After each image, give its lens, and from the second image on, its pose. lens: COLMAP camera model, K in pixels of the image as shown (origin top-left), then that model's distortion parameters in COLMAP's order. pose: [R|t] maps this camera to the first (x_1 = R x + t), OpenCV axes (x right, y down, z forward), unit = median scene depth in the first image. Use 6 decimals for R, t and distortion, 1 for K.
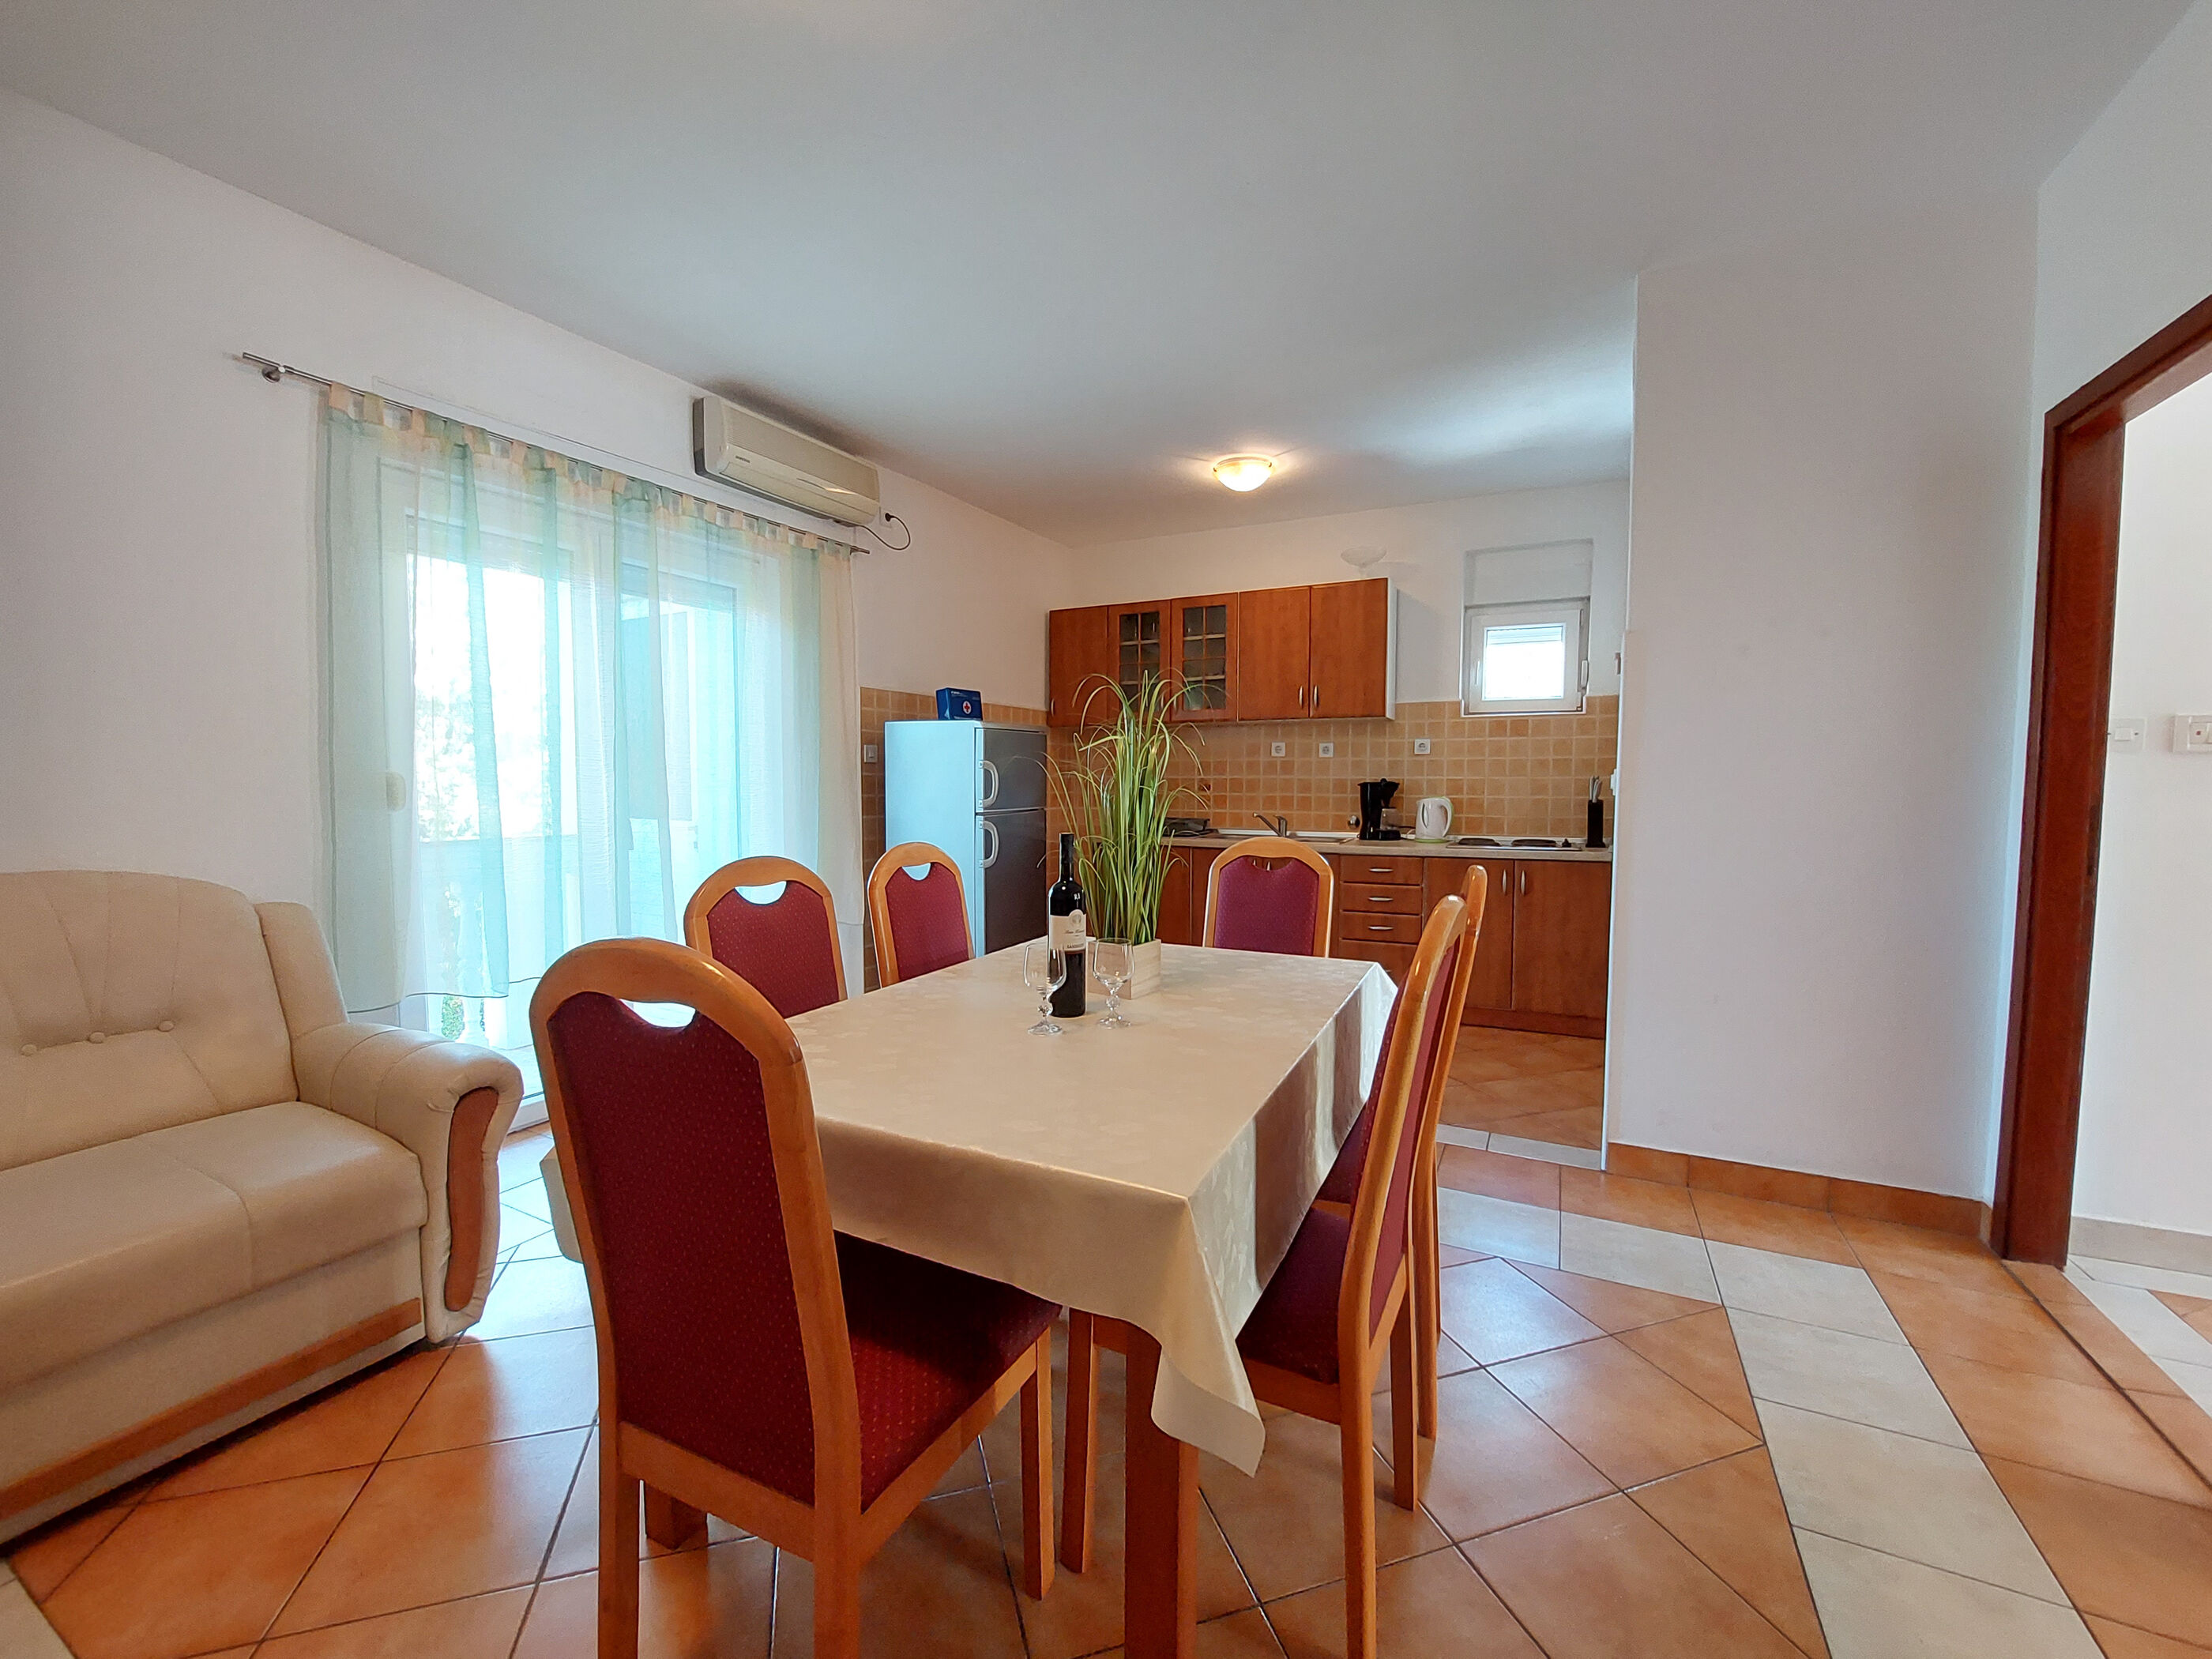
lens RADIAL K [[886.2, 0, 1111.3], [0, 886.2, 838.1], [0, 0, 1]] dist [-0.016516, -0.001060]
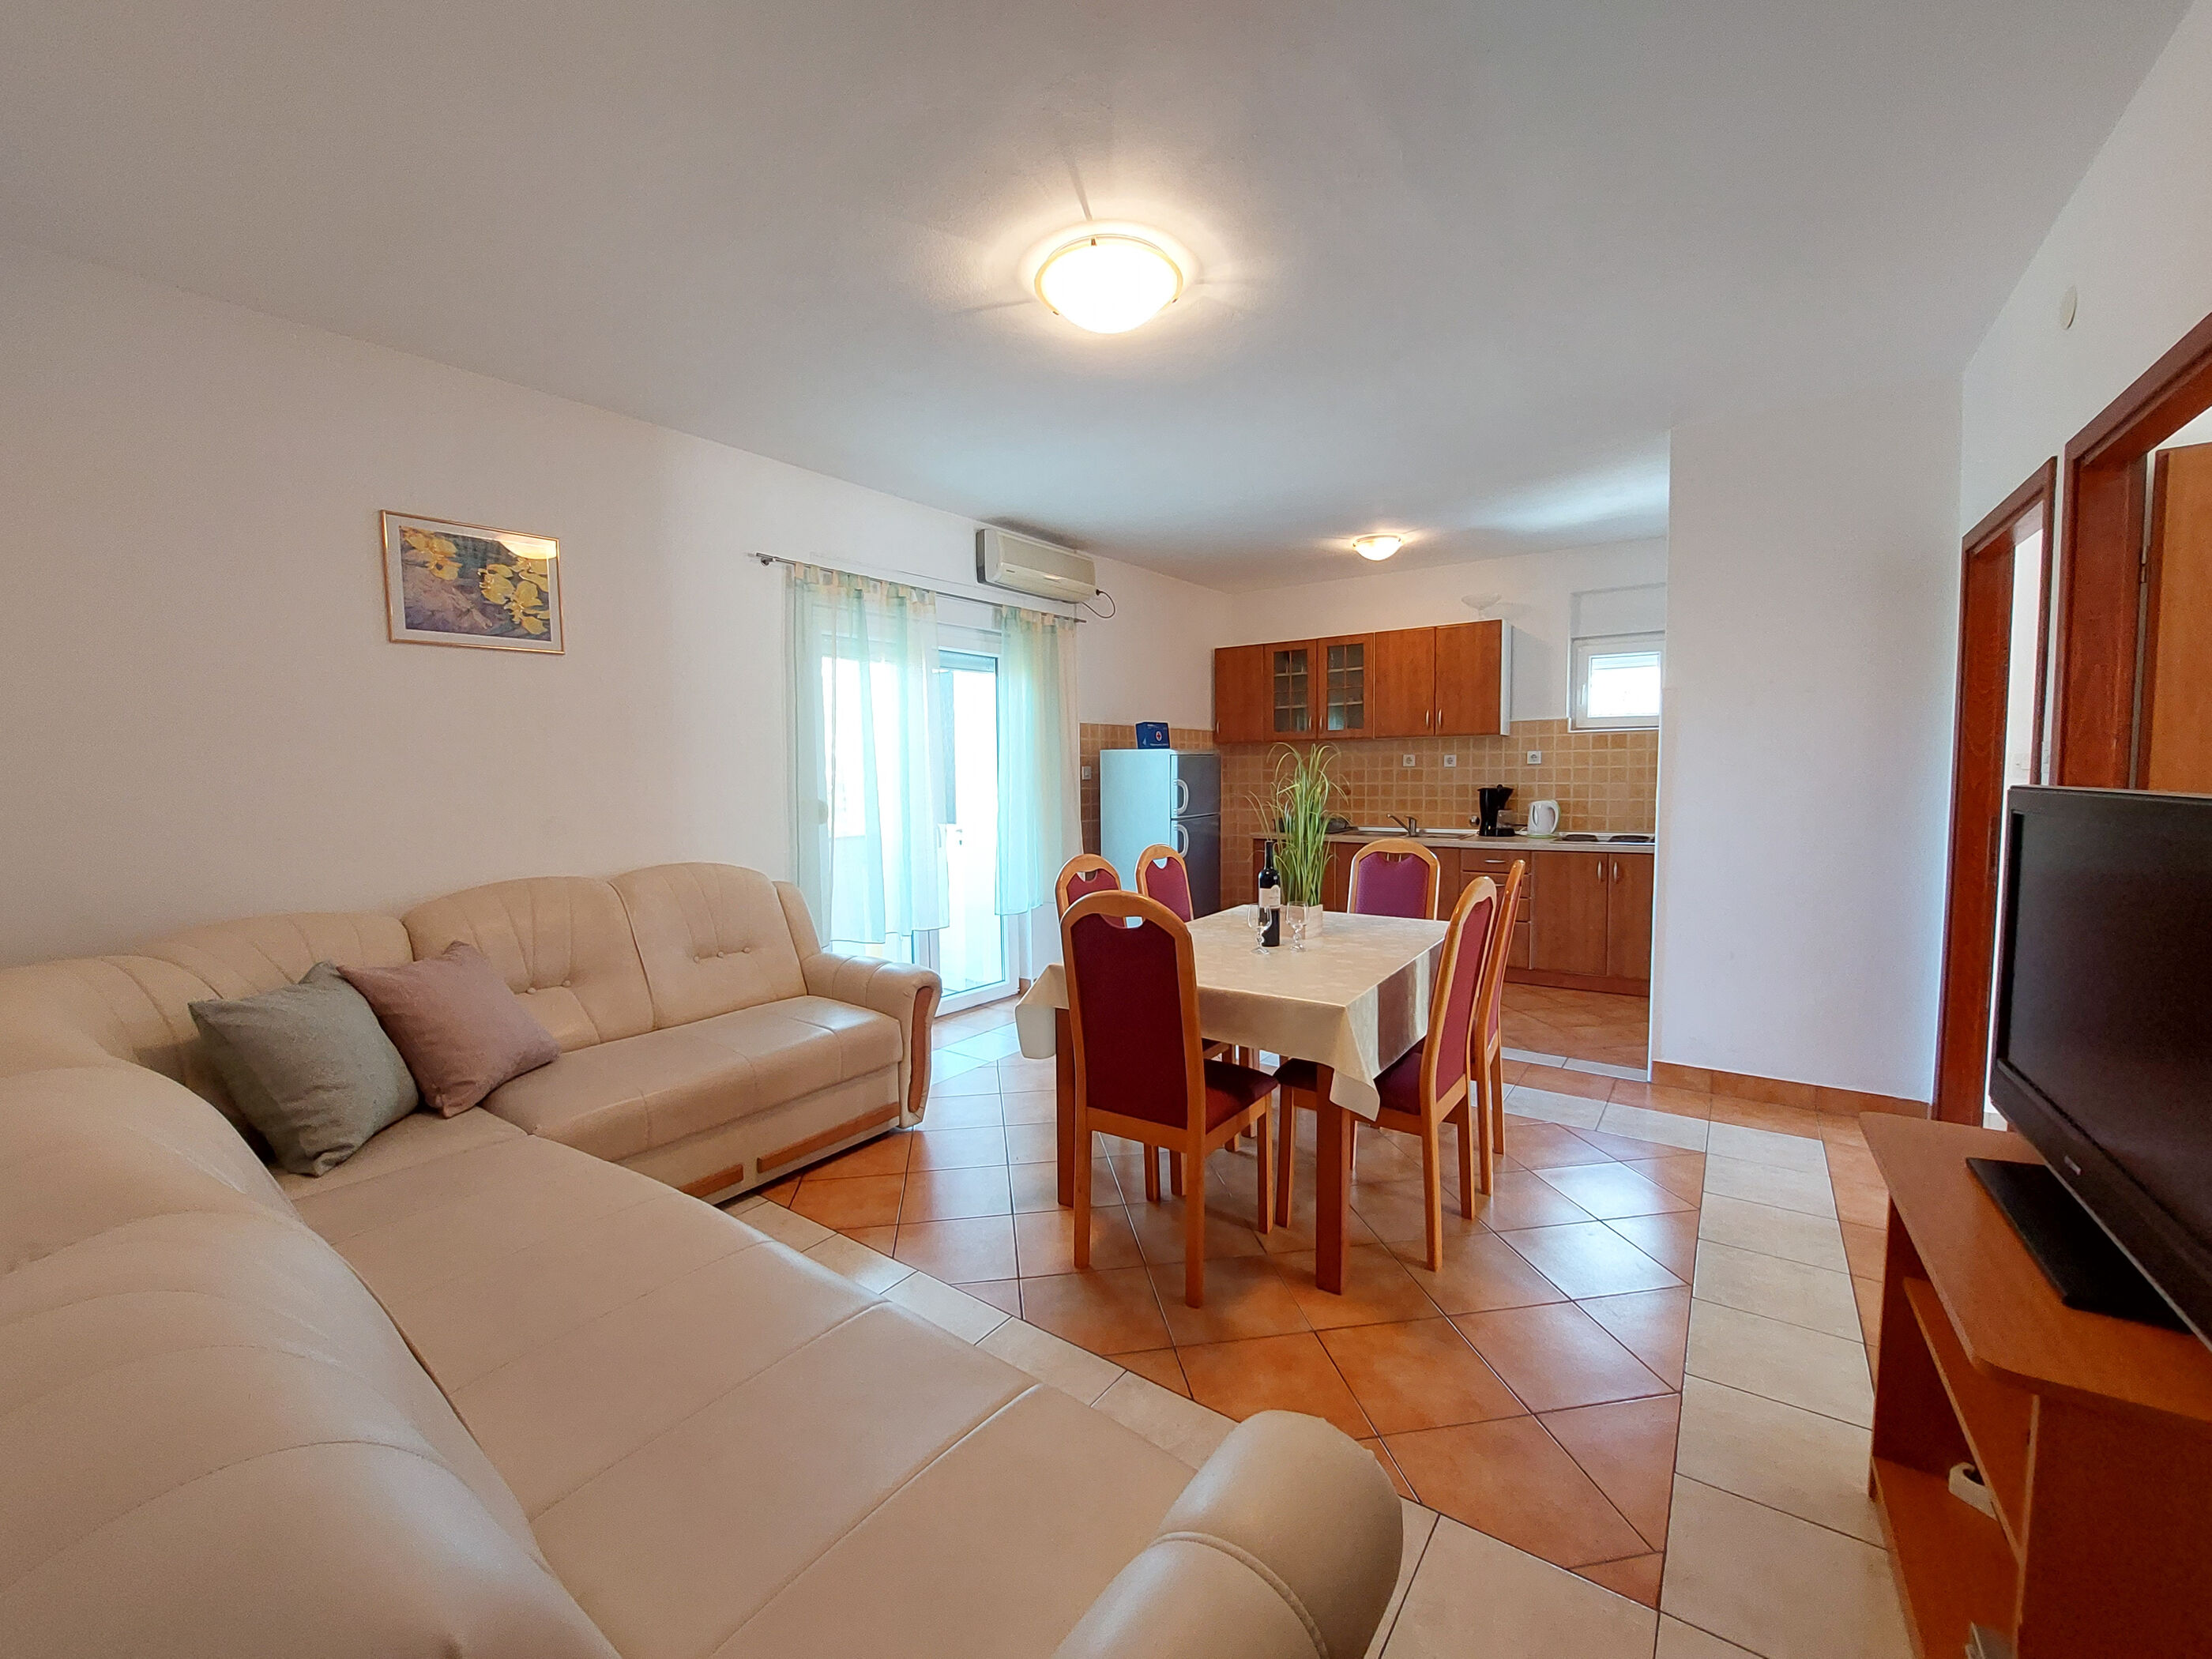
lens RADIAL K [[886.2, 0, 1105.8], [0, 886.2, 835.0], [0, 0, 1]] dist [-0.016516, -0.001060]
pose [[0.987767, -0.003806, -0.155893, -0.038616], [0.005114, 0.999955, 0.007994, -0.013539], [0.155856, -0.008693, 0.987742, -0.310111]]
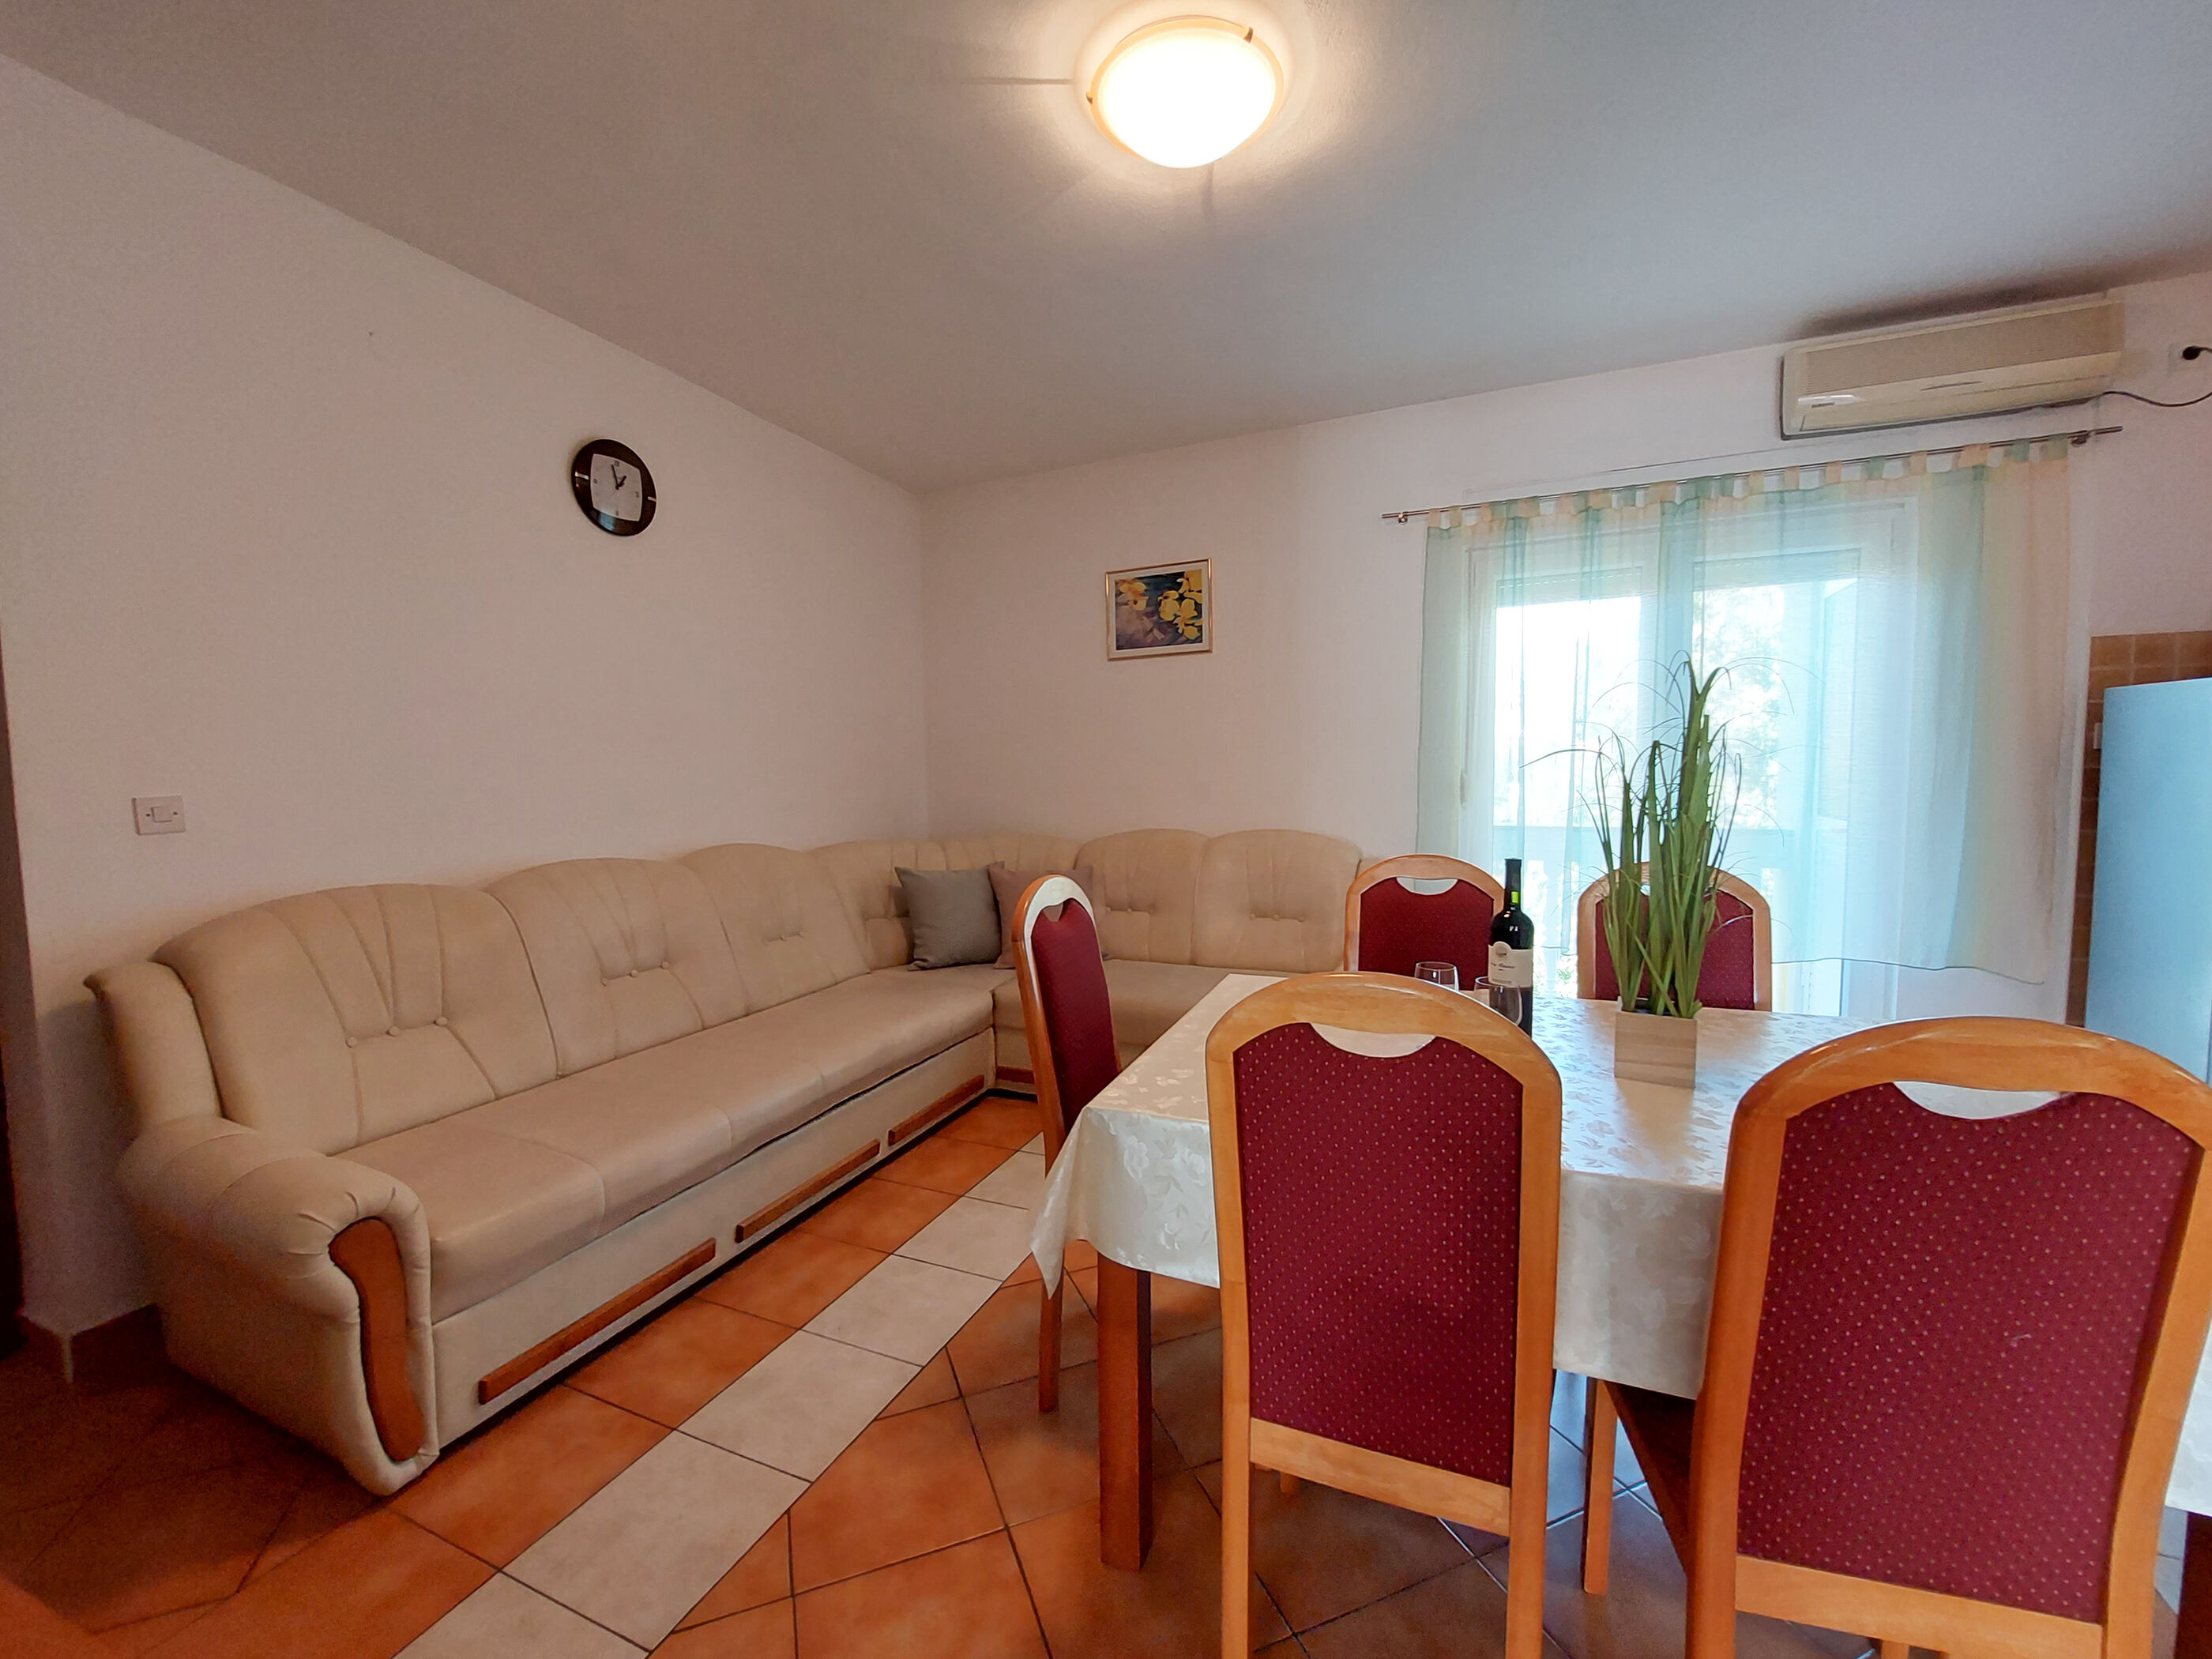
lens RADIAL K [[886.2, 0, 1105.5], [0, 886.2, 841.4], [0, 0, 1]] dist [-0.016516, -0.001060]
pose [[0.062325, 0.077490, -0.995043, 0.337469], [-0.047544, 0.996080, 0.074592, -0.029643], [0.996923, 0.042659, 0.065765, 0.214469]]
